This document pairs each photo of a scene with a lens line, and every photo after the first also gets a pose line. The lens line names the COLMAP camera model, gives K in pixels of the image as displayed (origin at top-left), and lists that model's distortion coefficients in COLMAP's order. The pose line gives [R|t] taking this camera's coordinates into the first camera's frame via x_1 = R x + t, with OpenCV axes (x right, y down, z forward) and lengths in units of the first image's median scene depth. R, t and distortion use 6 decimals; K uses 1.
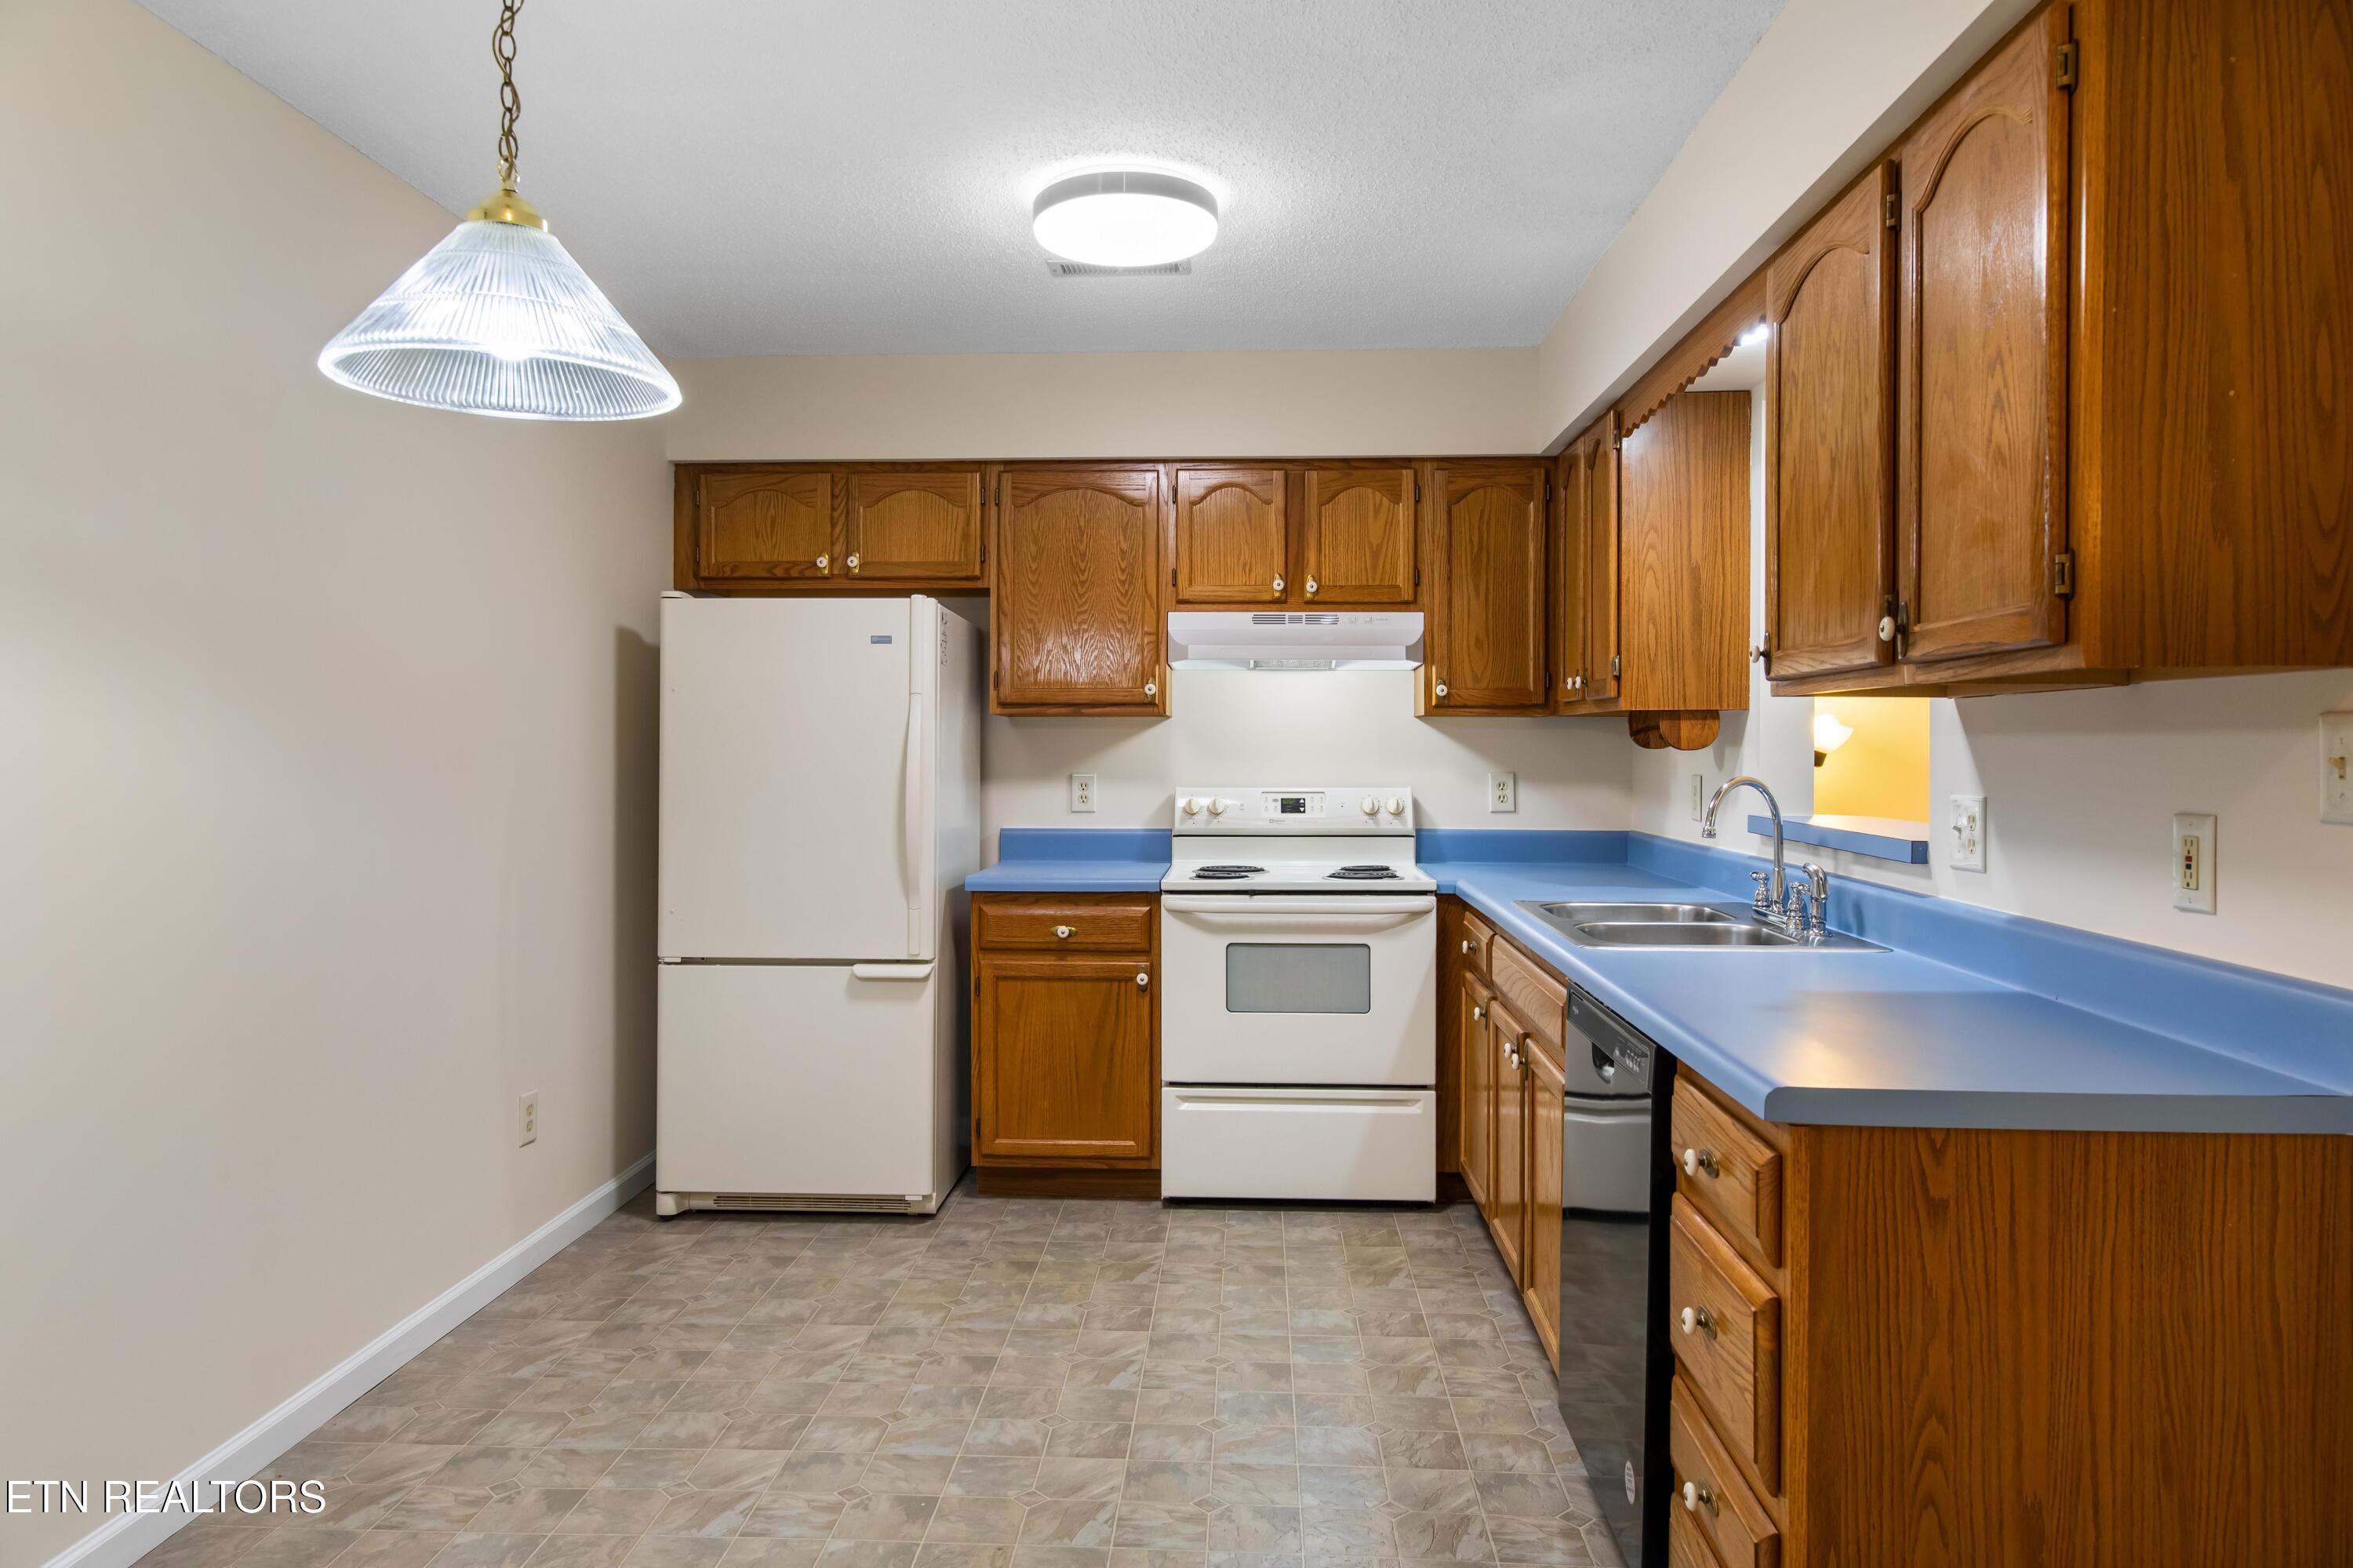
lens RADIAL K [[1541.5, 0, 1161.1], [0, 1541.5, 760.9], [0, 0, 1]] dist [0.007975, 0.000717]
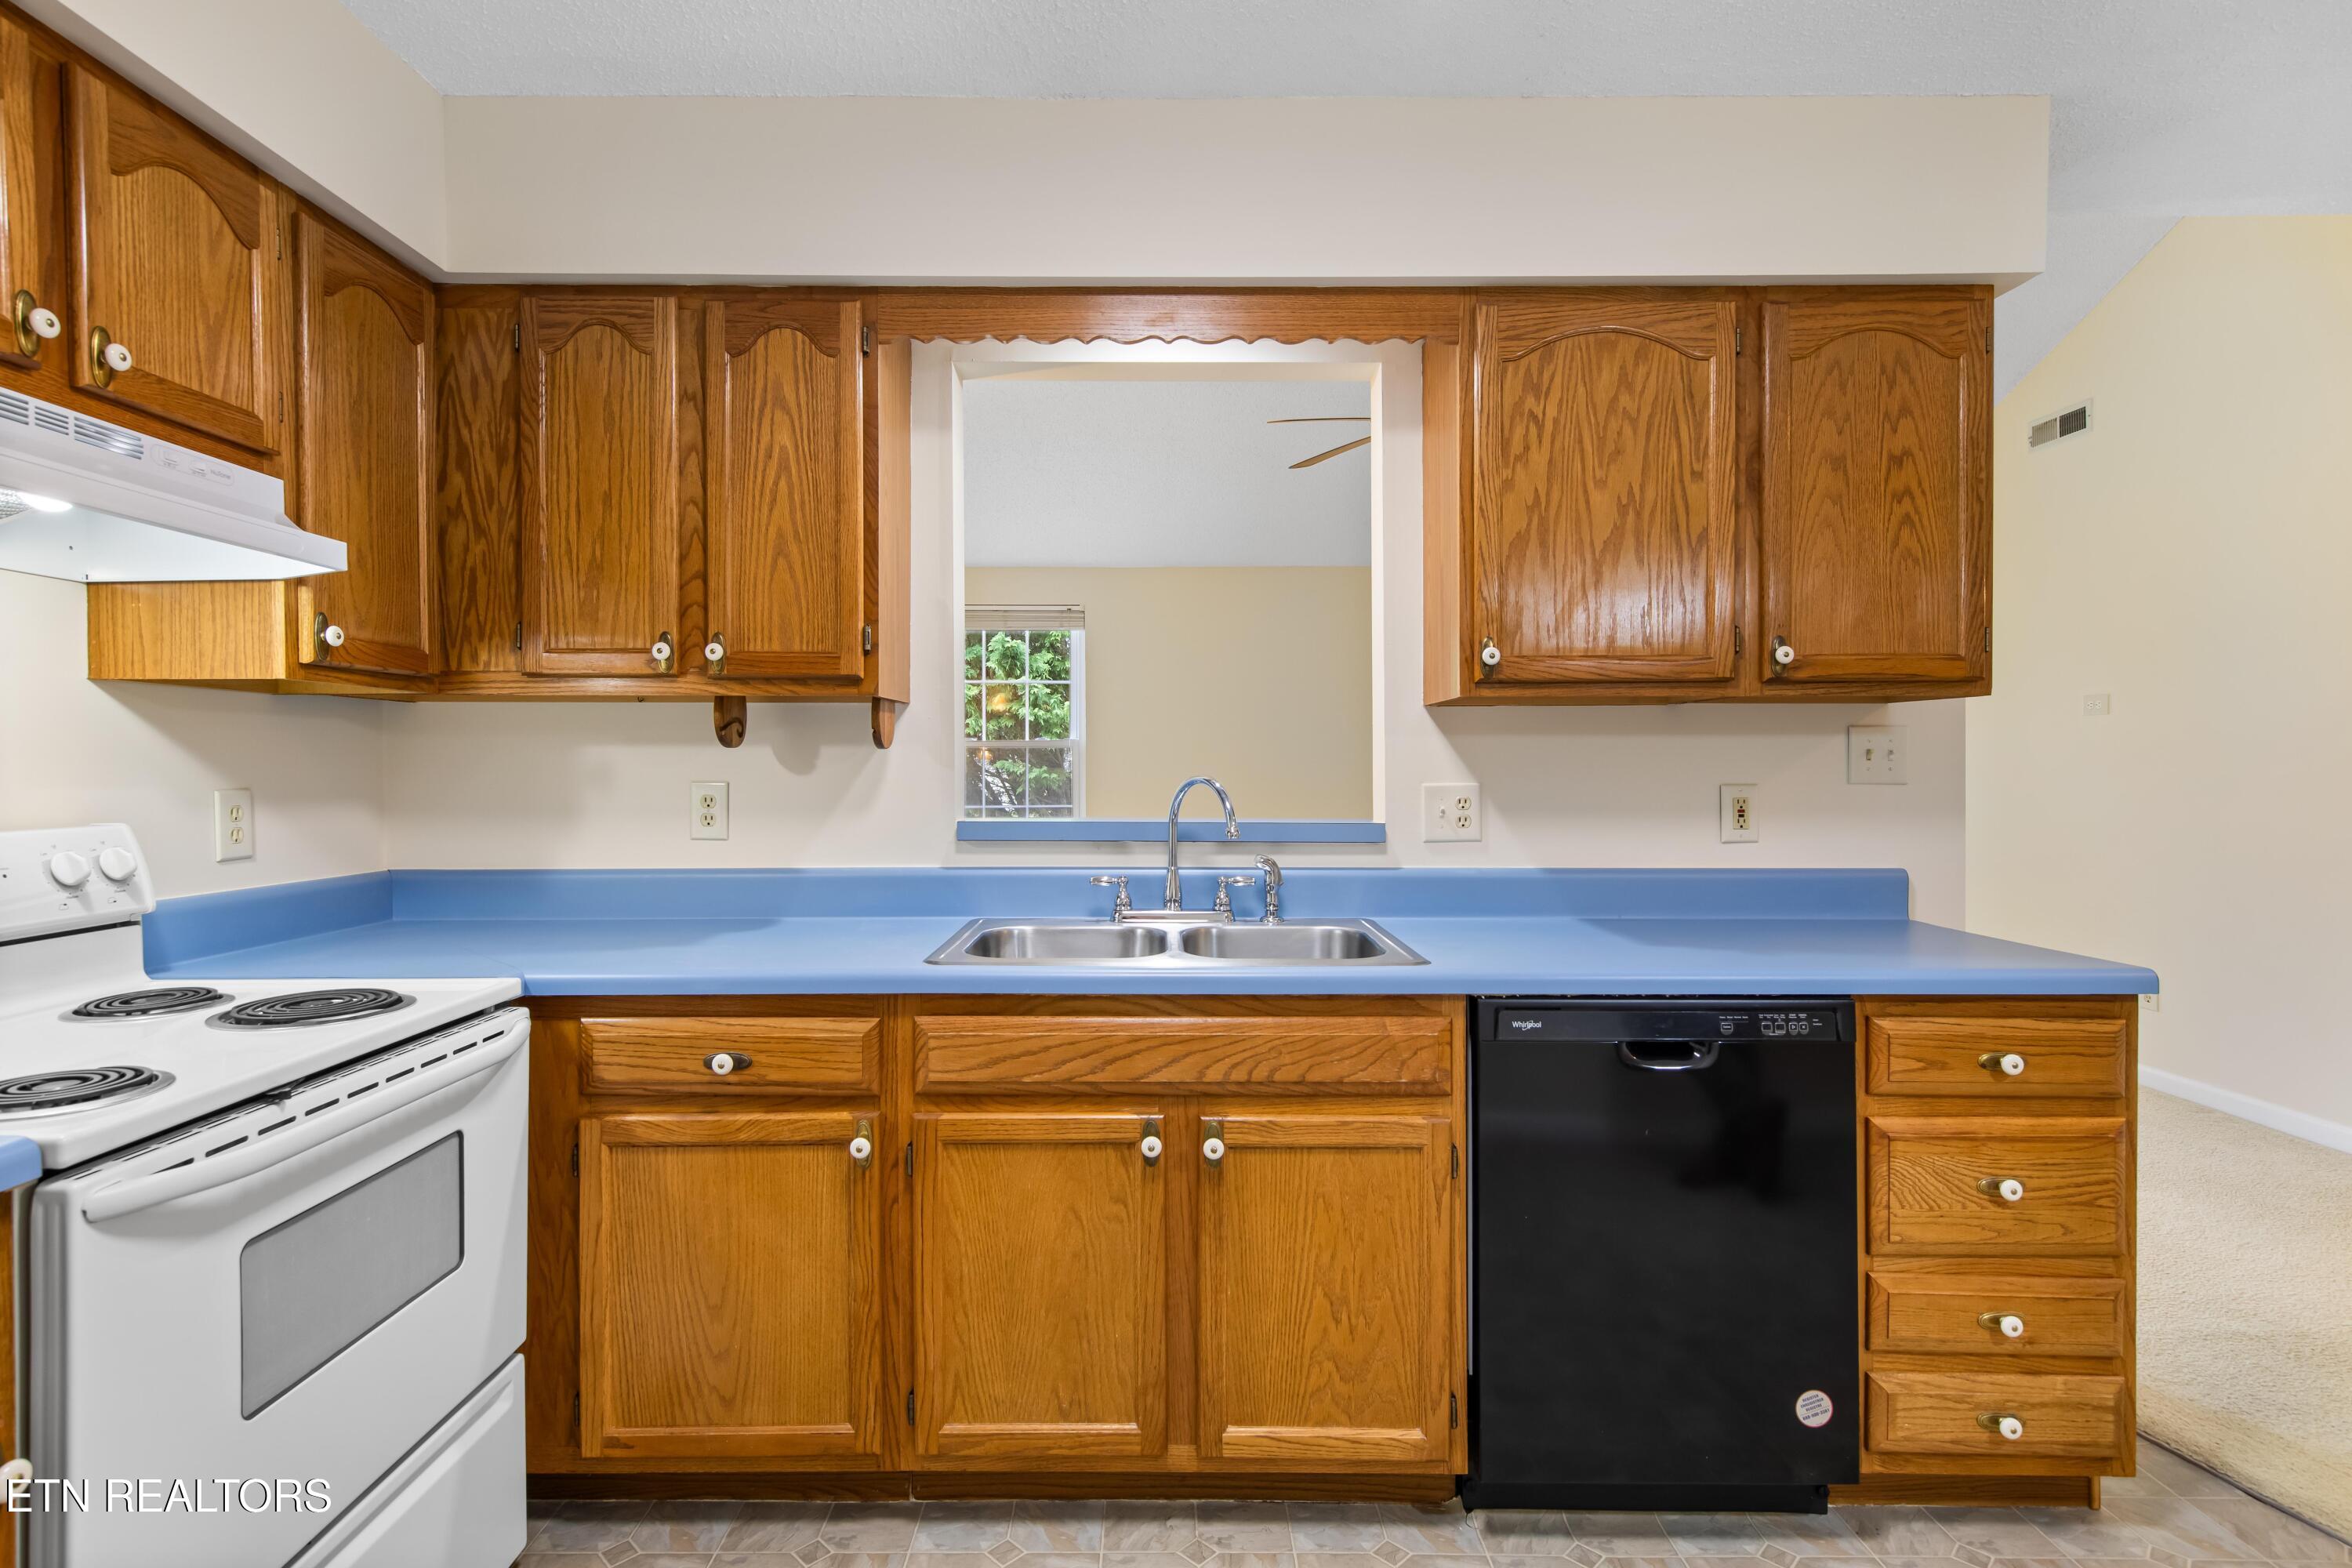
lens RADIAL K [[1180.3, 0, 1152.7], [0, 1180.3, 774.2], [0, 0, 1]] dist [0.007062, 0.001518]
pose [[-0.059450, -0.011656, 0.998163, -0.310434], [0.011273, 0.999860, 0.012348, 0.000354], [-0.998168, 0.011986, -0.059310, 0.930447]]
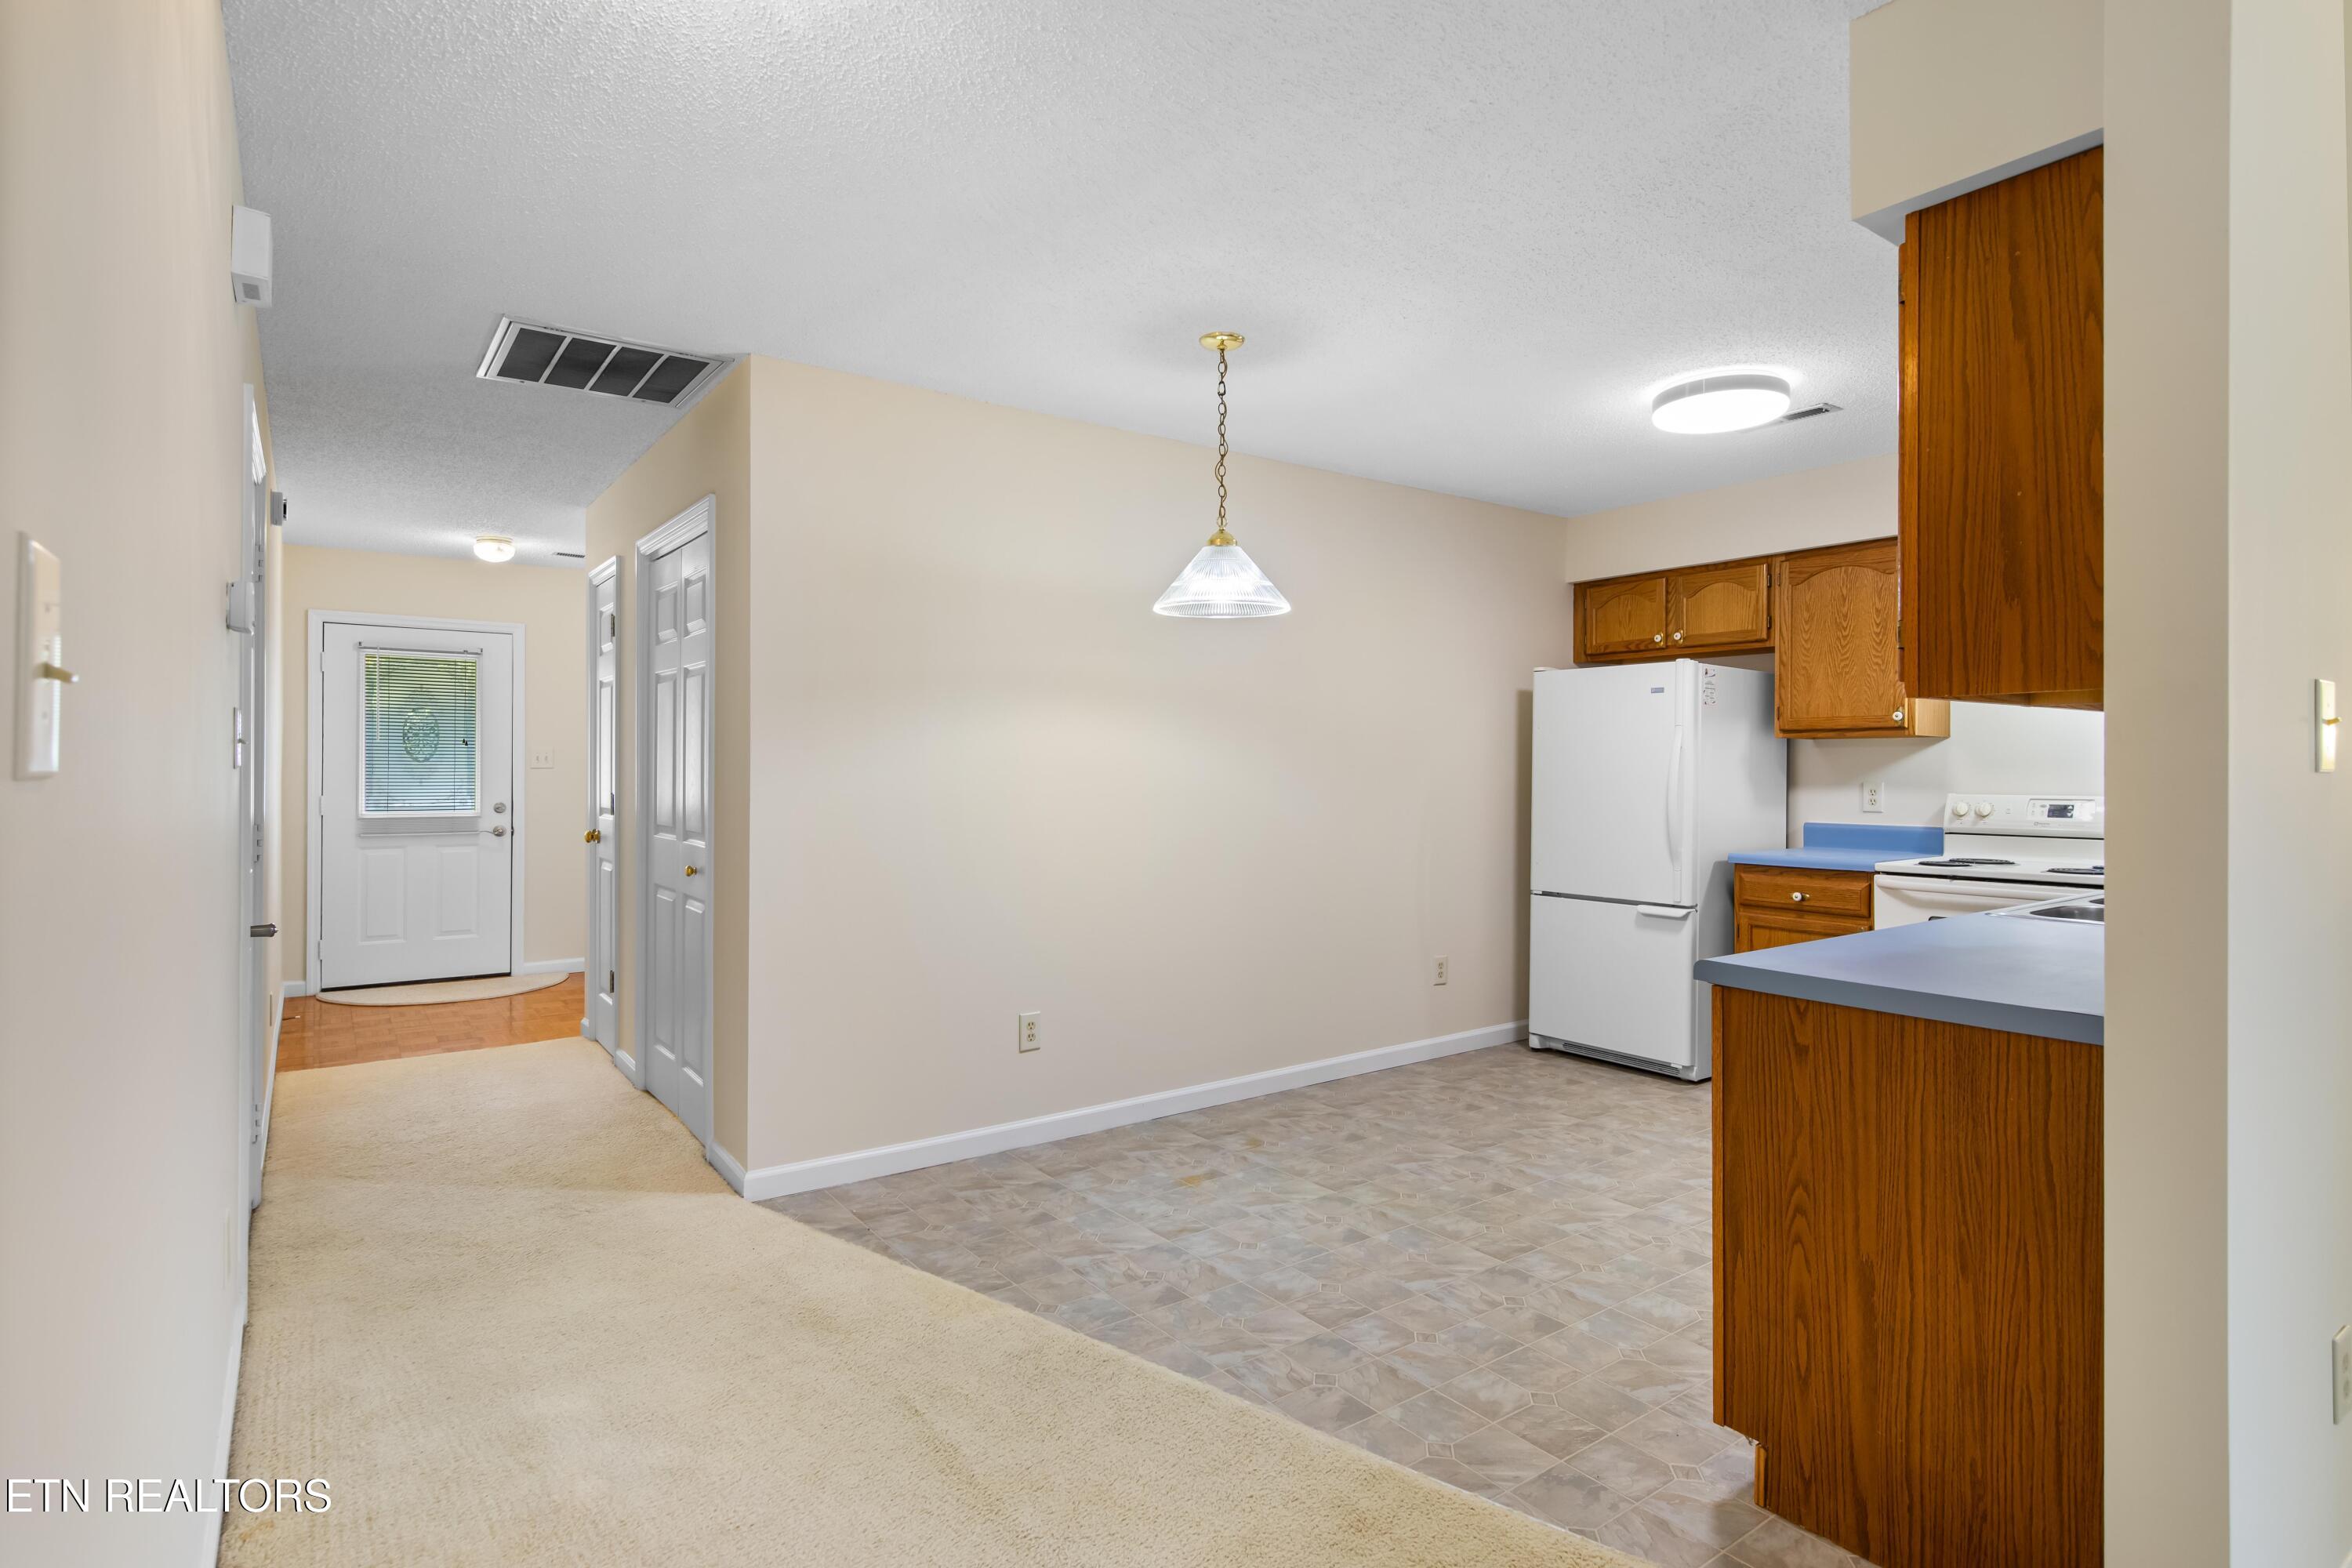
lens RADIAL K [[1180.3, 0, 1167.3], [0, 1180.3, 760.5], [0, 0, 1]] dist [0.007062, 0.001518]
pose [[0.631140, -0.004979, -0.775653, 0.472245], [-0.006468, 0.999911, -0.011681, 0.007399], [0.775642, 0.012389, 0.631051, -0.113624]]
